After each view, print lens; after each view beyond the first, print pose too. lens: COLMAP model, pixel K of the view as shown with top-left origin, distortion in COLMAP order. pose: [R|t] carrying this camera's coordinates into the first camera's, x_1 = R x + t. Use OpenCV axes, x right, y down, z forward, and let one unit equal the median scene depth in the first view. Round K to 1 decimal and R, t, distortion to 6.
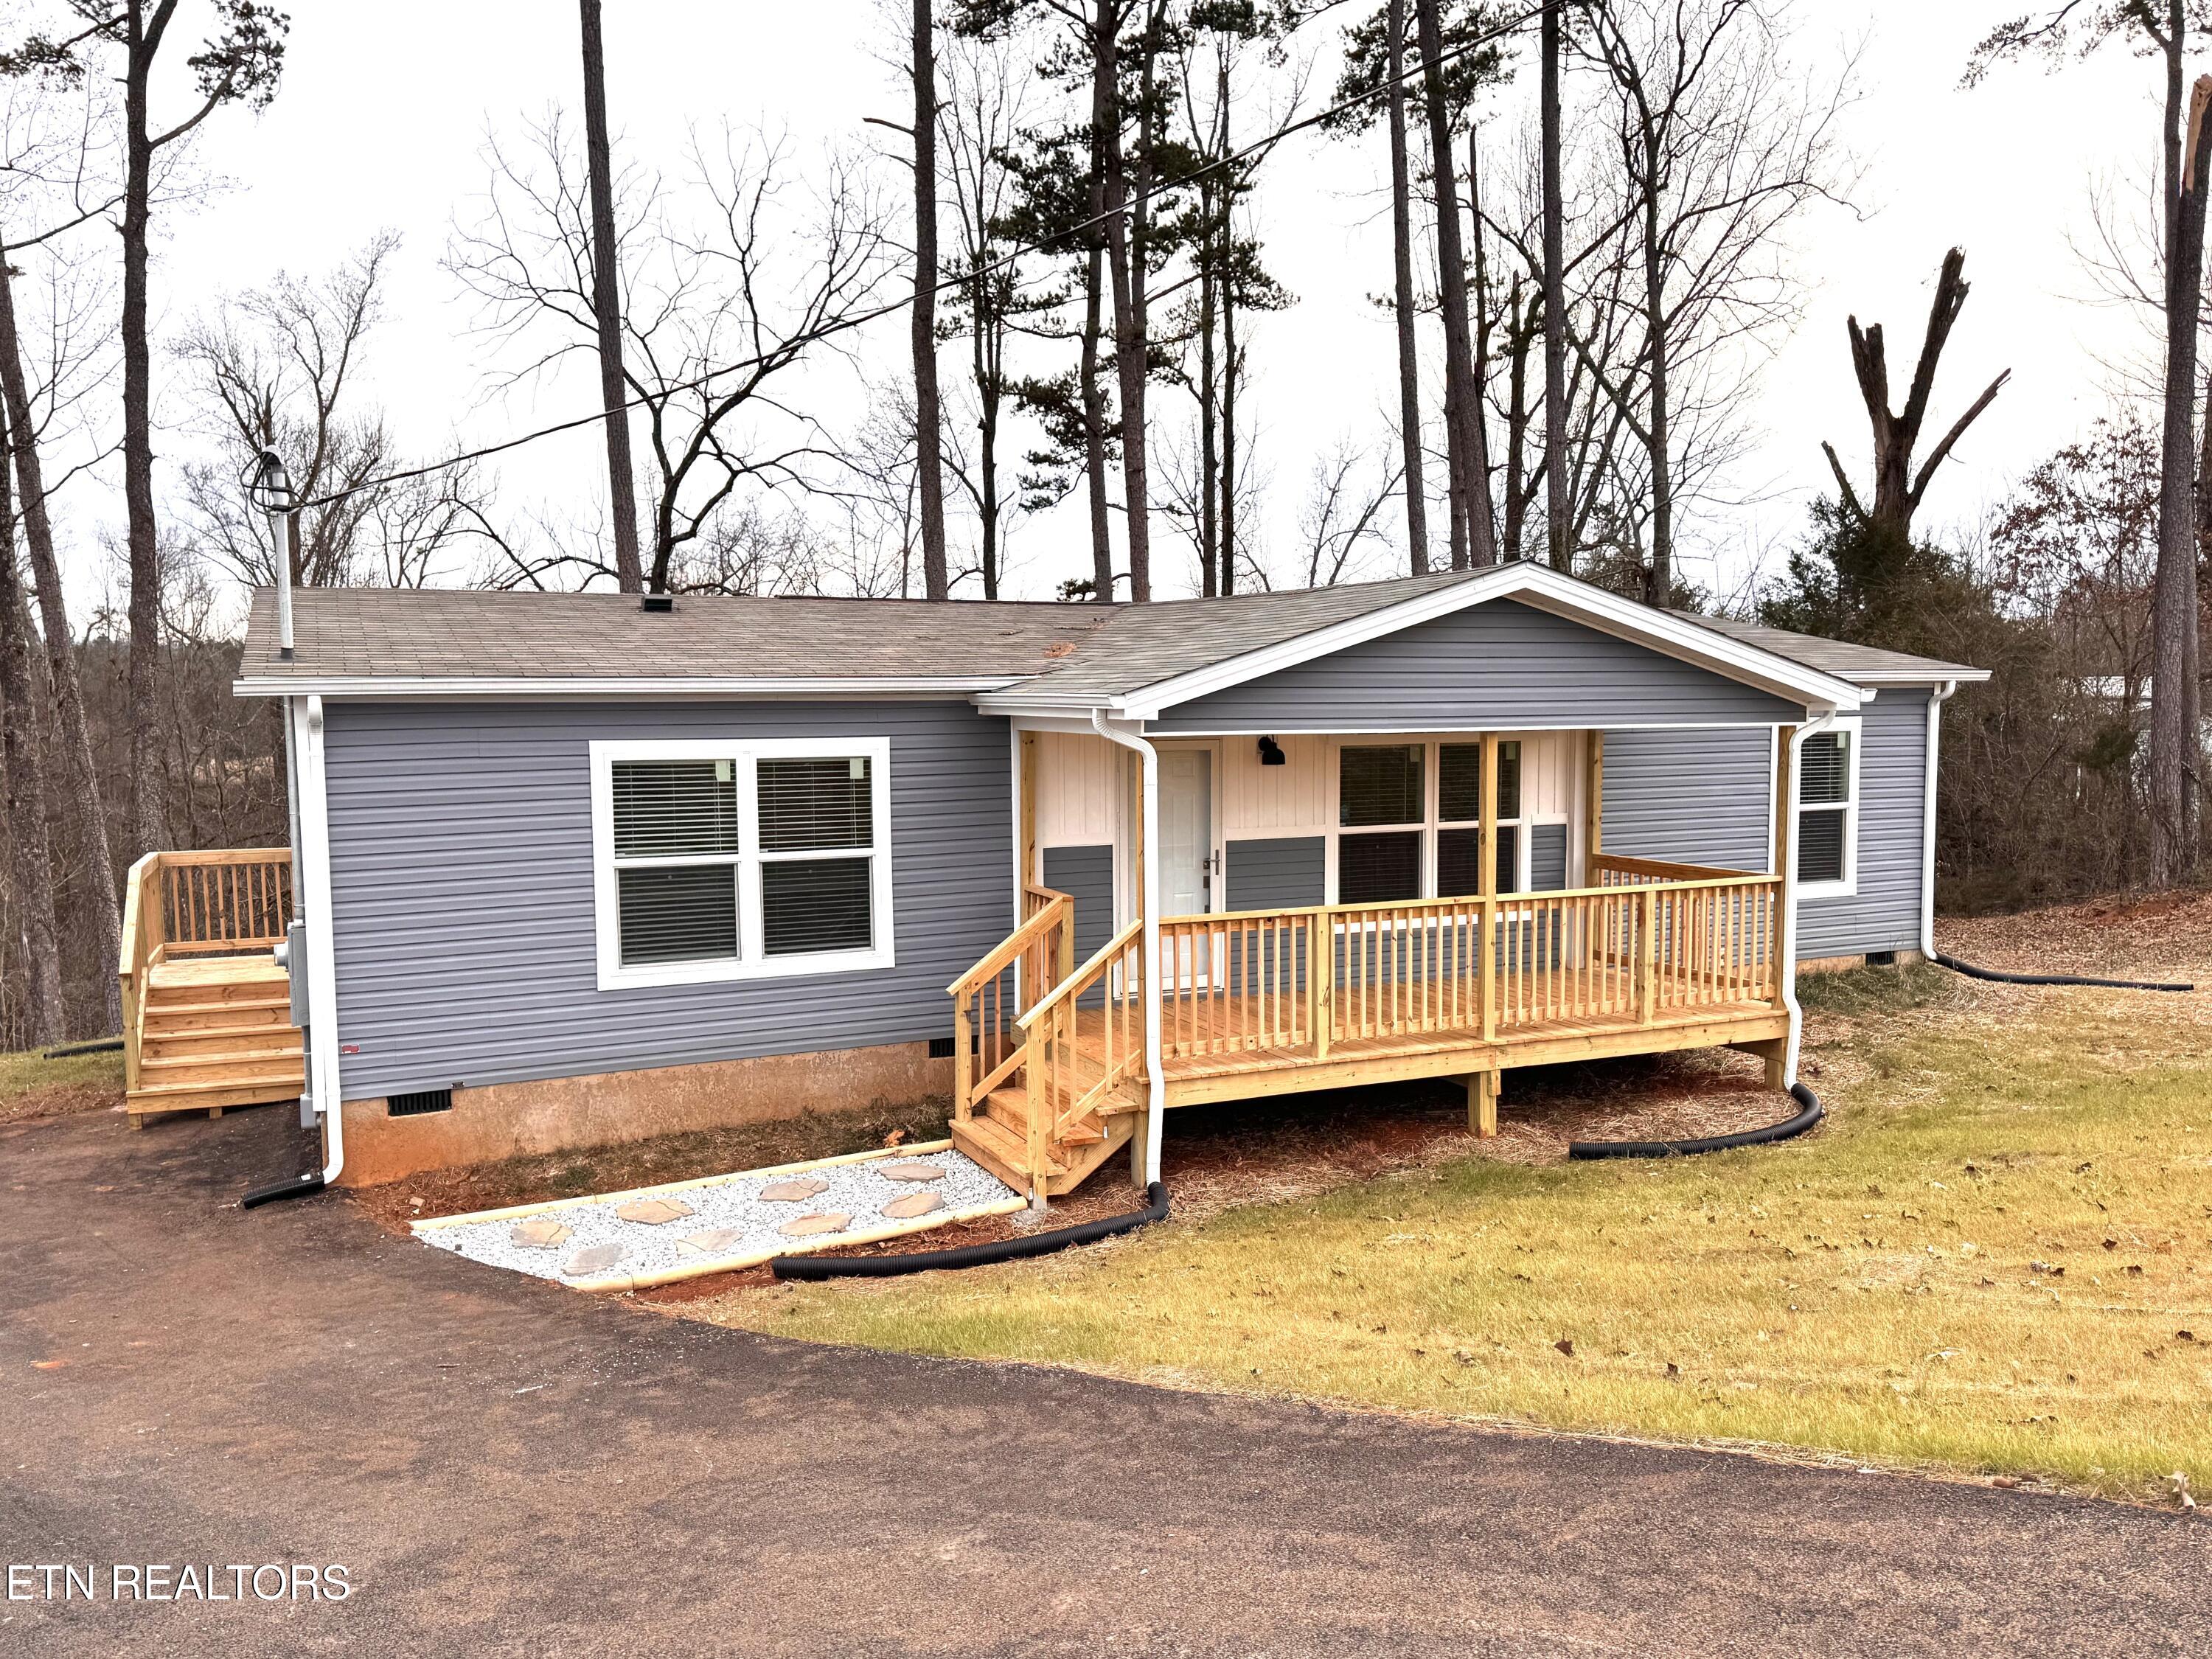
lens RADIAL K [[1704.2, 0, 1114.4], [0, 1704.2, 838.4], [0, 0, 1]] dist [0.155960, -0.271911]
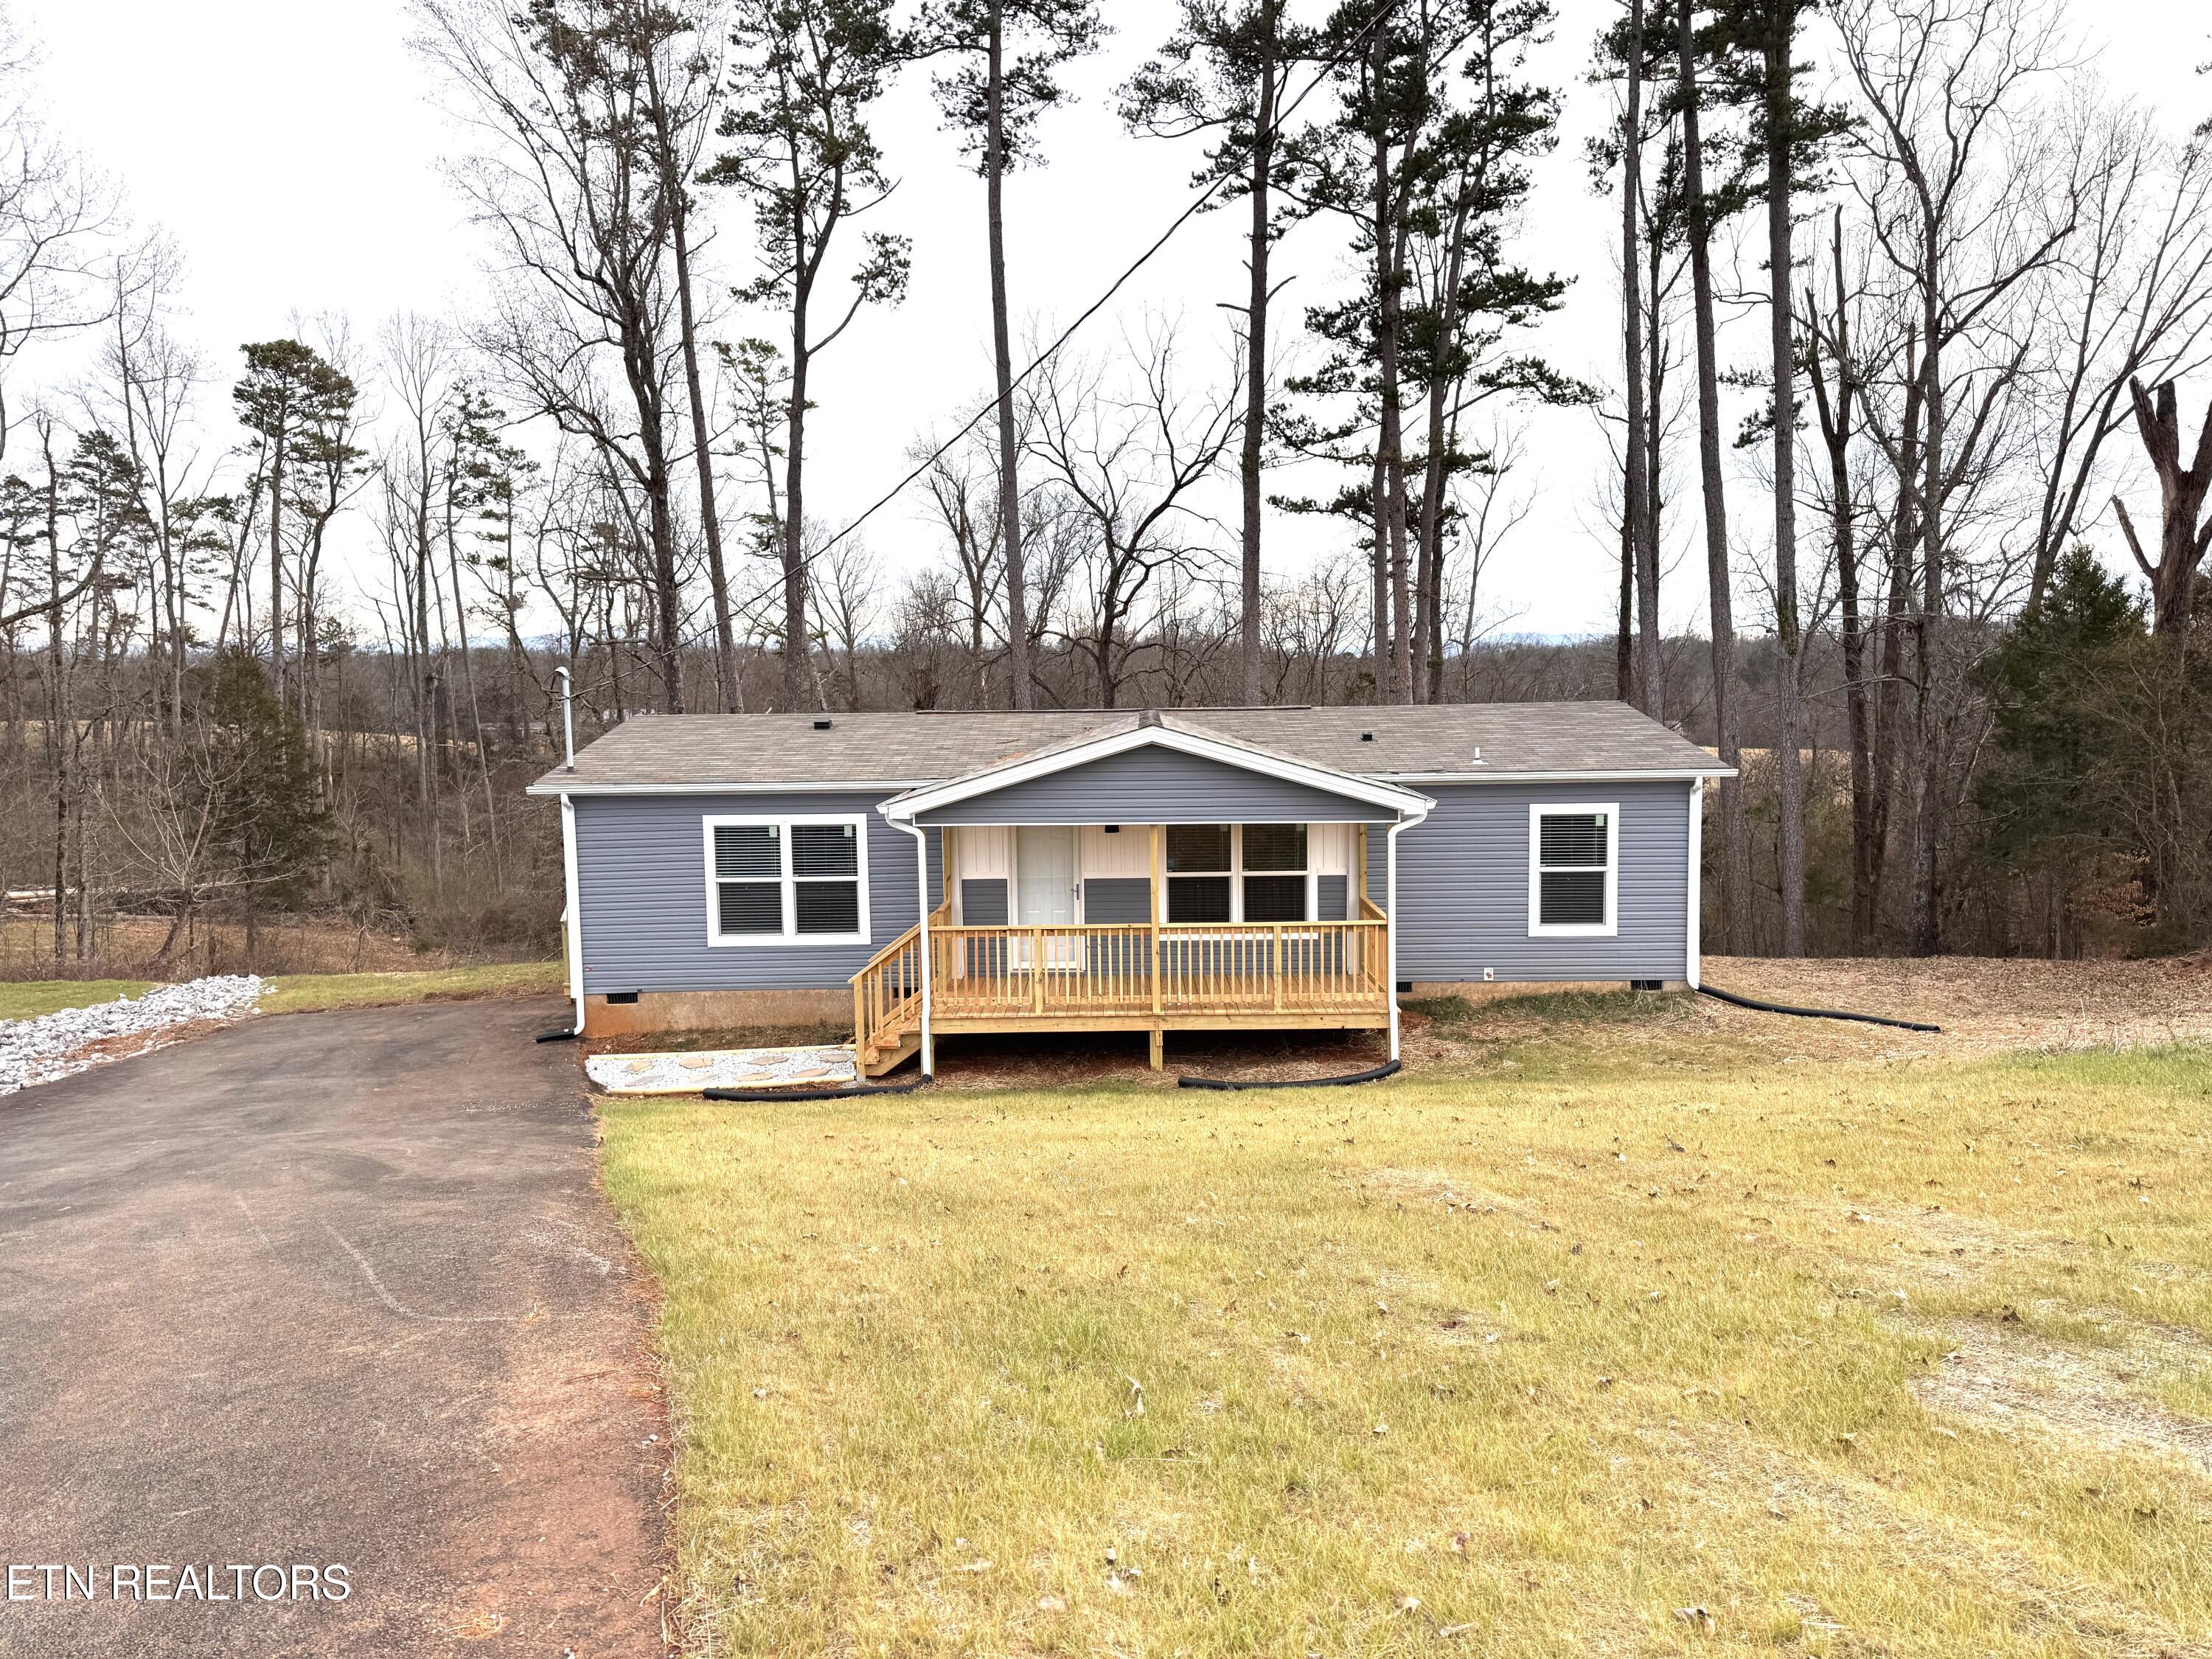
lens RADIAL K [[1566.2, 0, 1110.7], [0, 1566.2, 837.1], [0, 0, 1]] dist [0.187812, -0.371113]
pose [[0.906408, 0.036250, -0.420844, 0.710085], [-0.029257, 0.999306, 0.023065, -0.072916], [0.421388, -0.008594, 0.906840, -0.330453]]
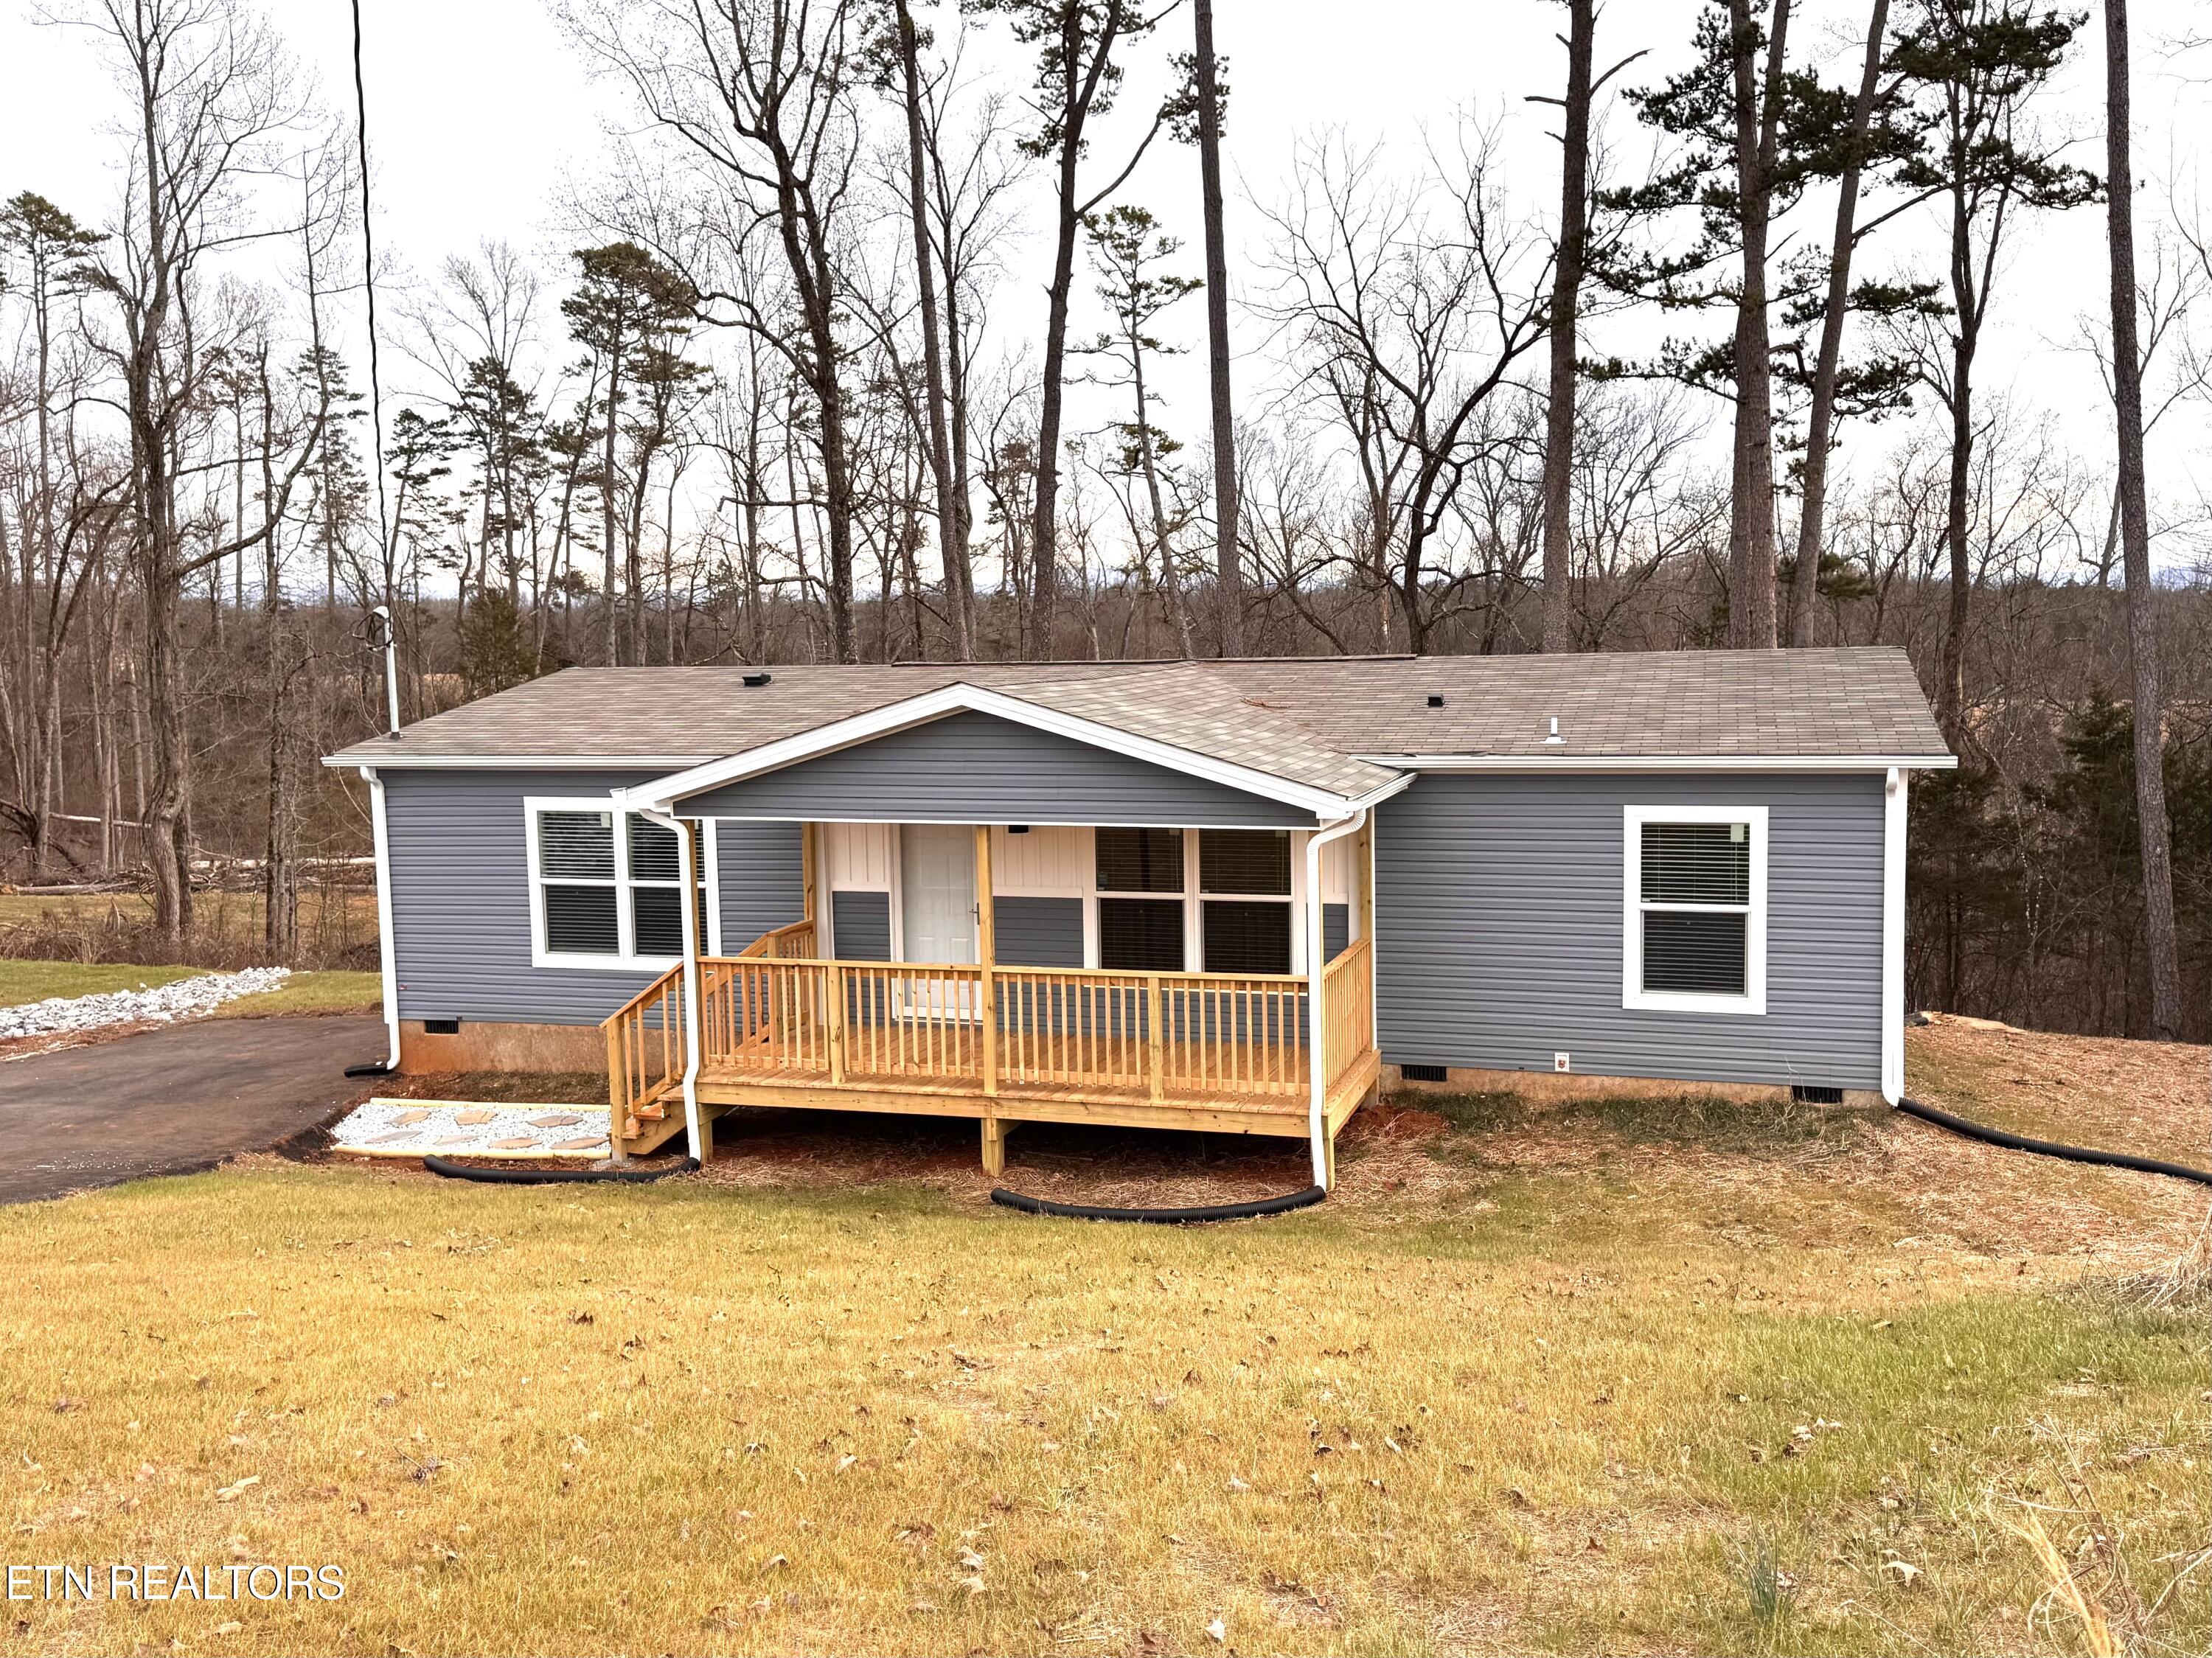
lens RADIAL K [[1929.9, 0, 1112.6], [0, 1929.9, 837.2], [0, 0, 1]] dist [0.202977, -0.444949]
pose [[0.742780, 0.062353, -0.666626, 1.000999], [-0.044951, 0.998052, 0.043267, -0.099050], [0.668025, -0.002173, 0.744136, 0.082073]]
